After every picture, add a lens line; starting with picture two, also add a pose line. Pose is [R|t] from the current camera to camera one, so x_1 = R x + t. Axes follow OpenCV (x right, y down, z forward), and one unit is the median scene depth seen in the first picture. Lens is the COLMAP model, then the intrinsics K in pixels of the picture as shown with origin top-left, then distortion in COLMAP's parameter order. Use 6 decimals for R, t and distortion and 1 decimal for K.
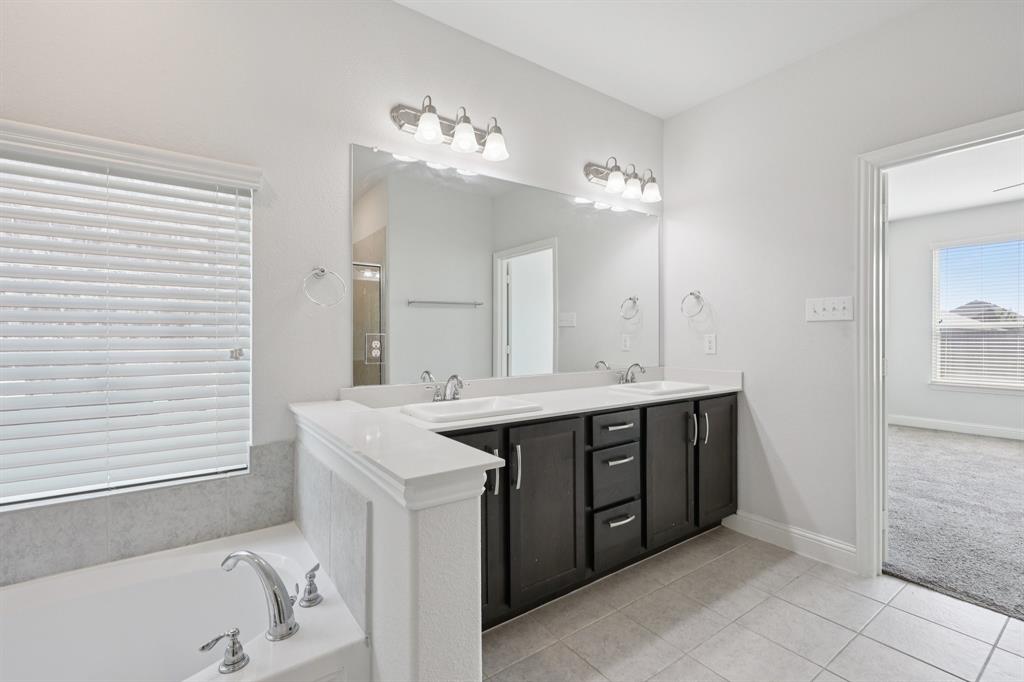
lens RADIAL K [[459.8, 0, 512.6], [0, 459.8, 339.9], [0, 0, 1]] dist [0.001515, -0.000231]
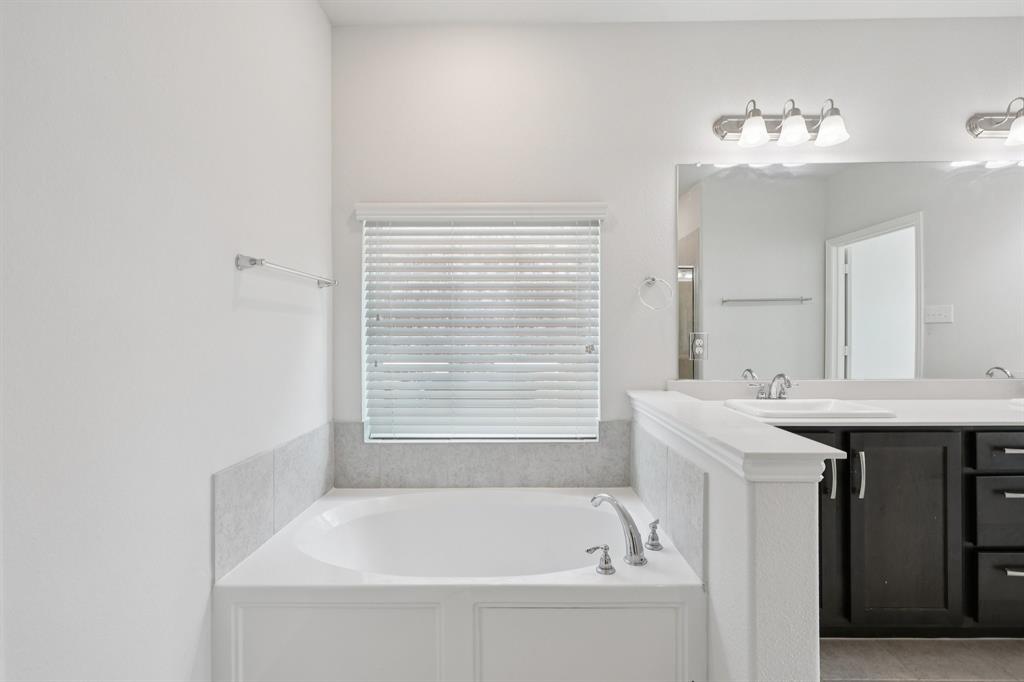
lens RADIAL K [[459.8, 0, 512.6], [0, 459.8, 339.9], [0, 0, 1]] dist [0.001515, -0.000231]
pose [[0.805157, 0.003313, -0.593052, -0.004732], [-0.003002, 0.999994, 0.001510, 0.003479], [0.593054, 0.000564, 0.805162, -0.159687]]
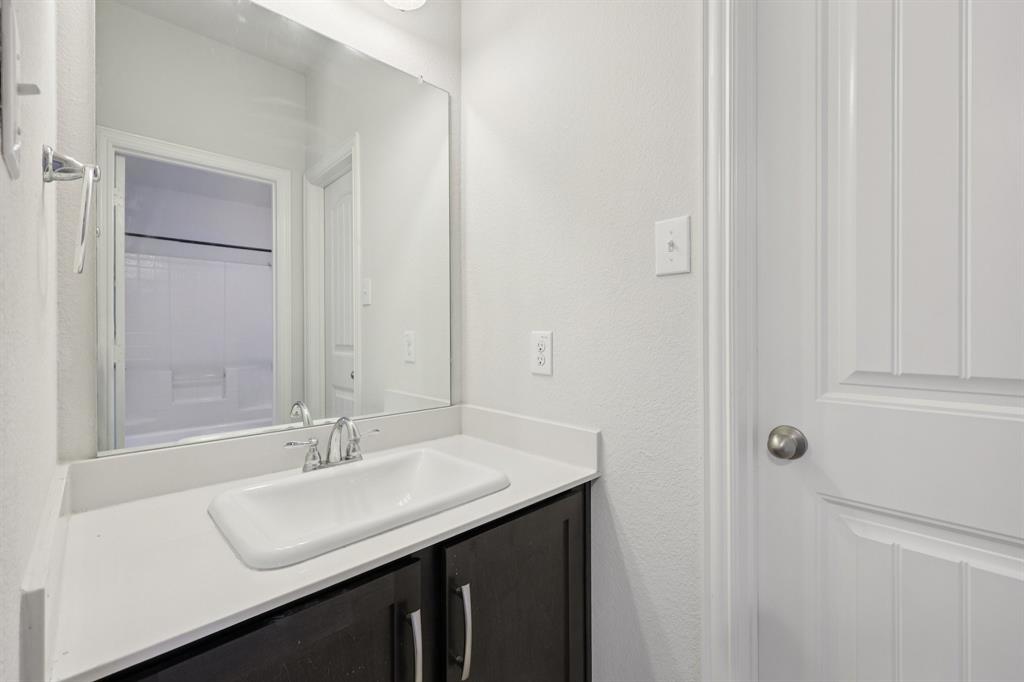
lens RADIAL K [[436.8, 0, 517.1], [0, 436.8, 332.2], [0, 0, 1]] dist [0.000329, -0.000047]
pose [[0.990104, 0.001224, 0.140328, 0.001391], [-0.000579, 0.999989, -0.004644, -0.026206], [-0.140332, 0.004517, 0.990094, 0.515089]]
